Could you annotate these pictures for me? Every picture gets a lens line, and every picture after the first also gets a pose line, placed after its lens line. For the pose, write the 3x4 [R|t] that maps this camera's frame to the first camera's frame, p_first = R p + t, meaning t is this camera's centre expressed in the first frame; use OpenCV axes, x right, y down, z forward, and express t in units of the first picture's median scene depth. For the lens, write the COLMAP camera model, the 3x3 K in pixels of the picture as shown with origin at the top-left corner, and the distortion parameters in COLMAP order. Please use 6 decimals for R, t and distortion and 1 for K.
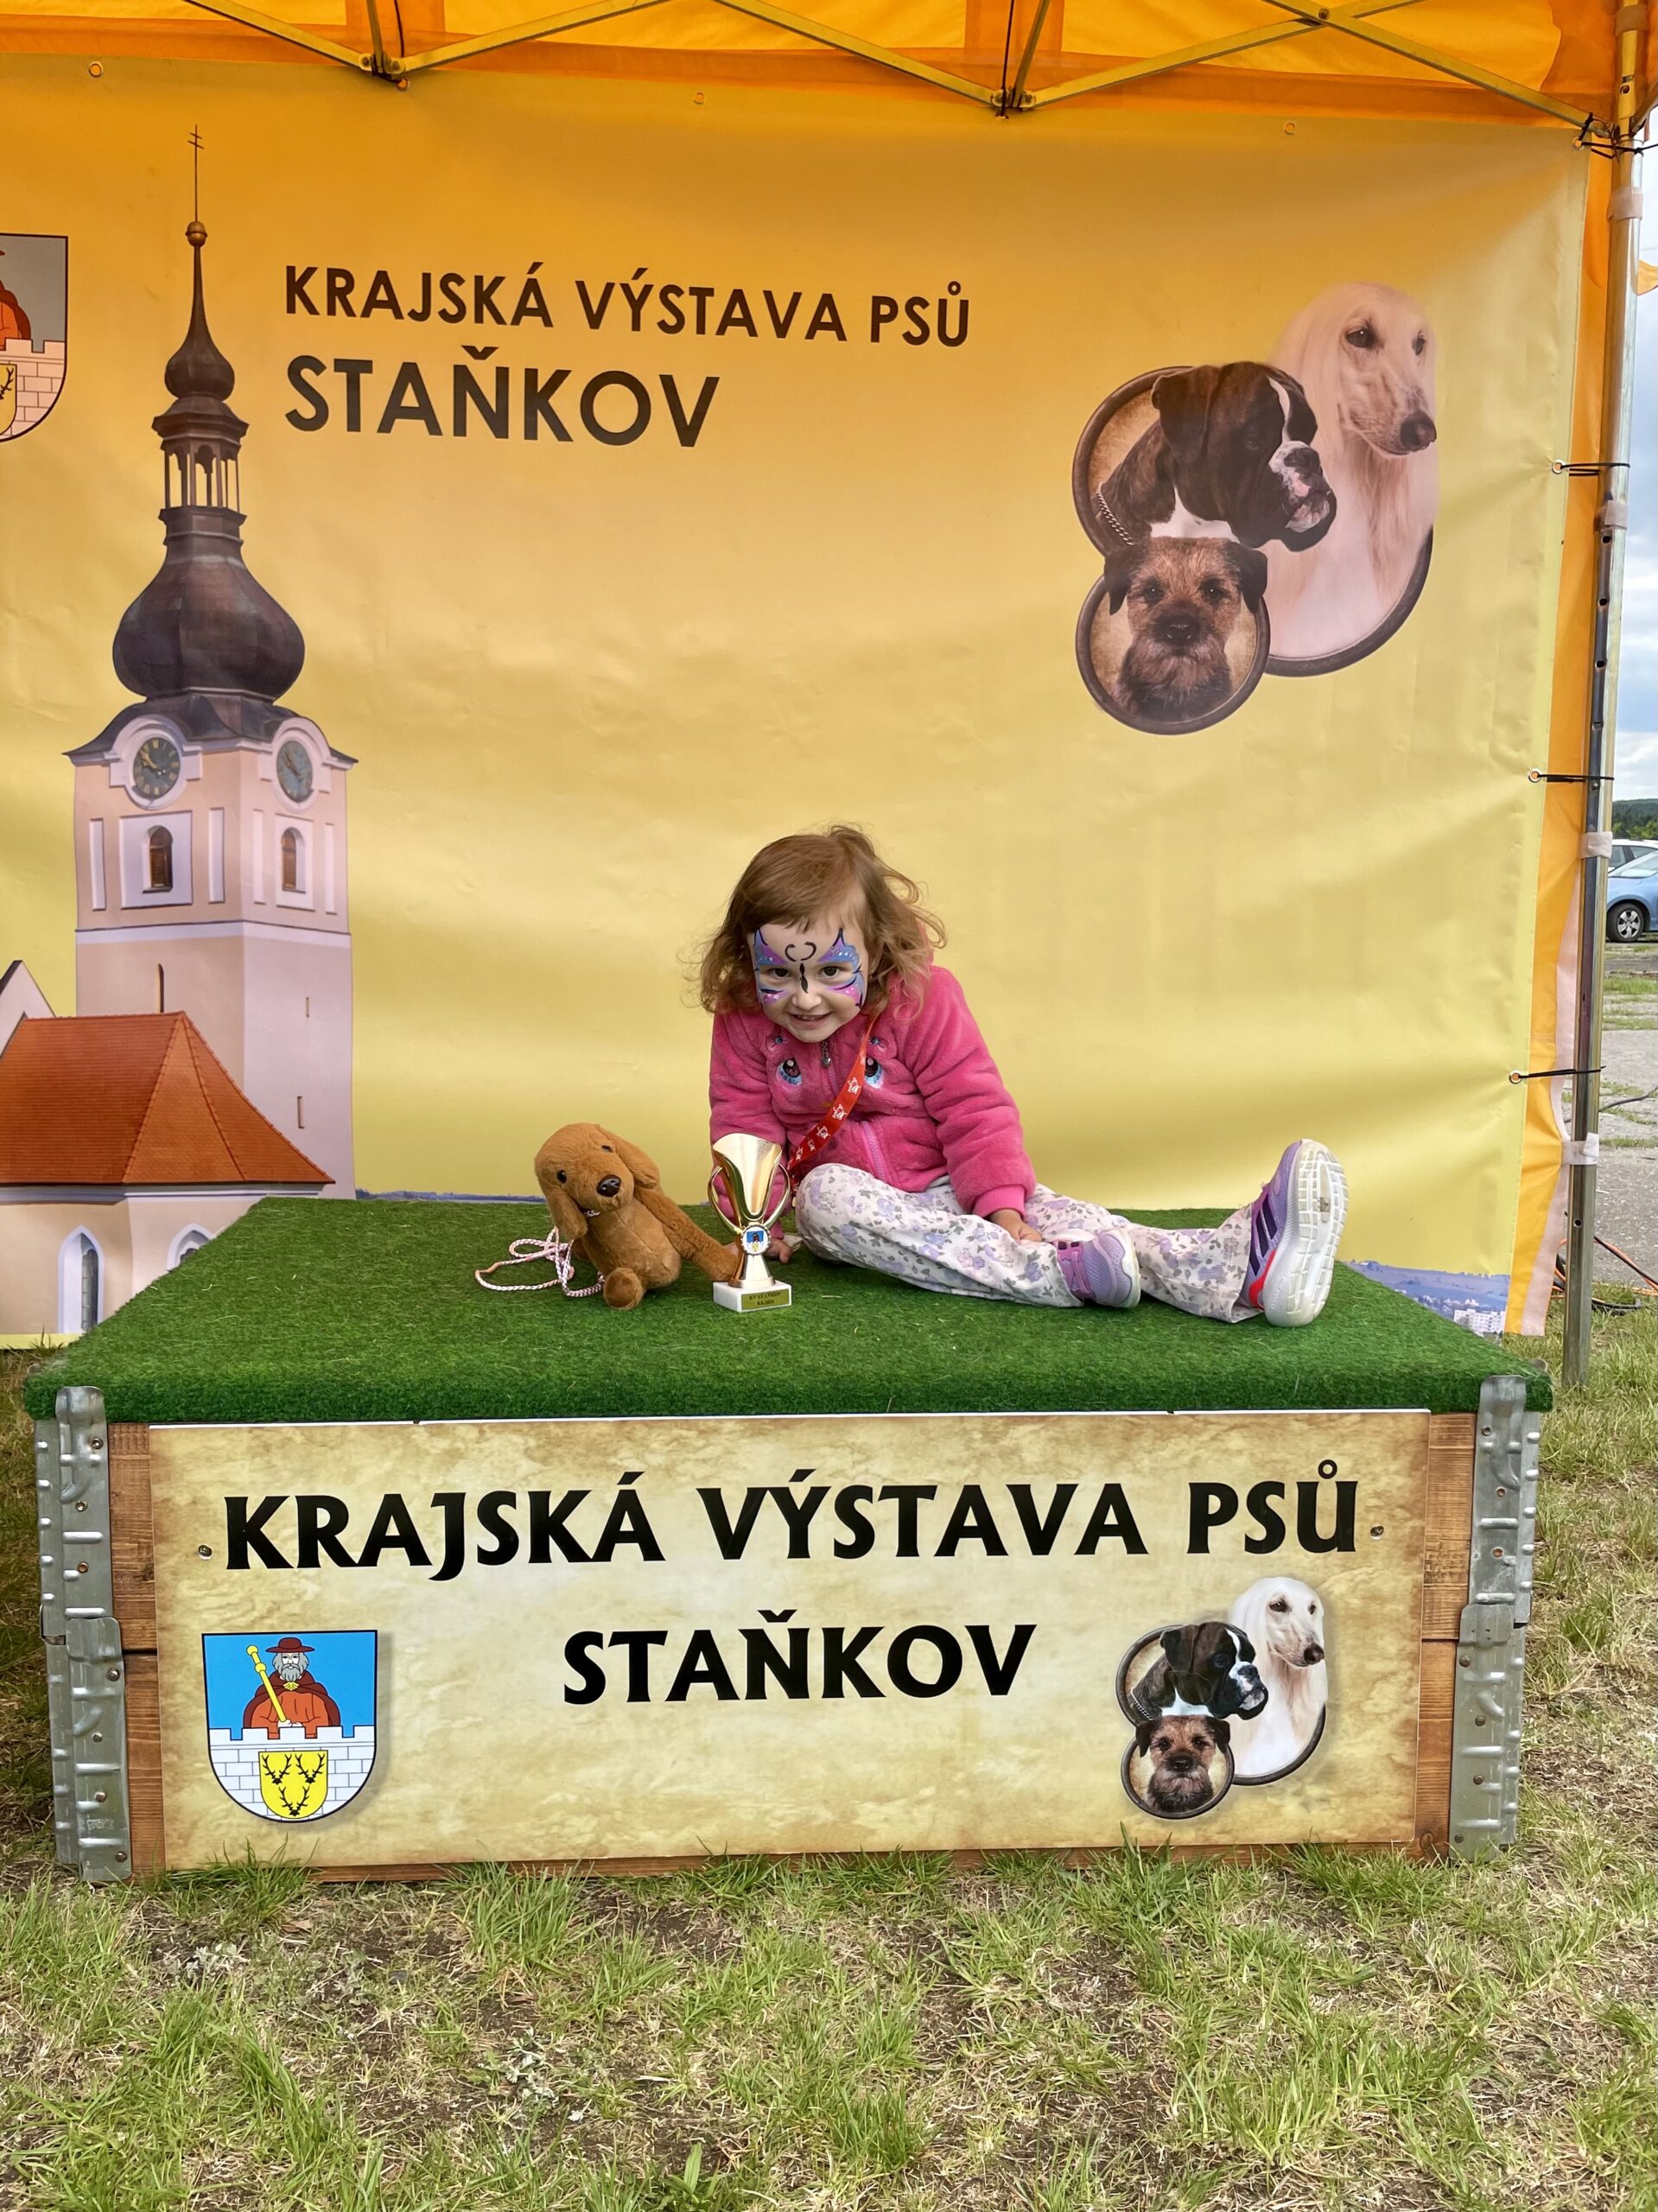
lens RADIAL K [[1745.3, 0, 829.0], [0, 1745.3, 1106.0], [0, 0, 1]] dist [0.057304, -0.058786]
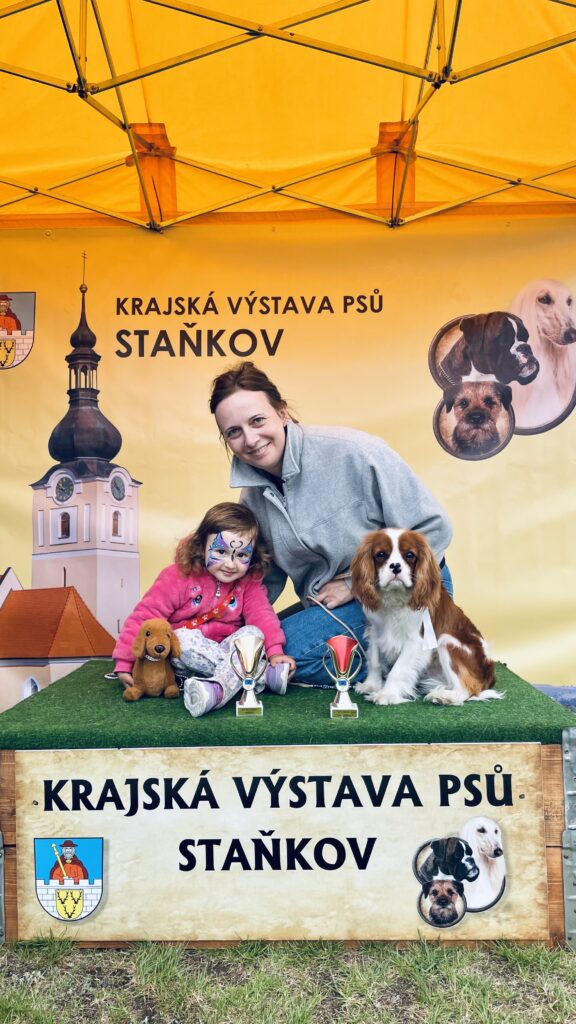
lens RADIAL K [[747.2, 0, 288.0], [0, 747.2, 512.0], [0, 0, 1]] dist [0.047621, -0.061684]
pose [[0.995490, -0.031060, -0.089640, 0.103182], [0.017655, 0.989035, -0.146623, 0.008975], [0.093211, 0.144379, 0.985123, -0.068419]]
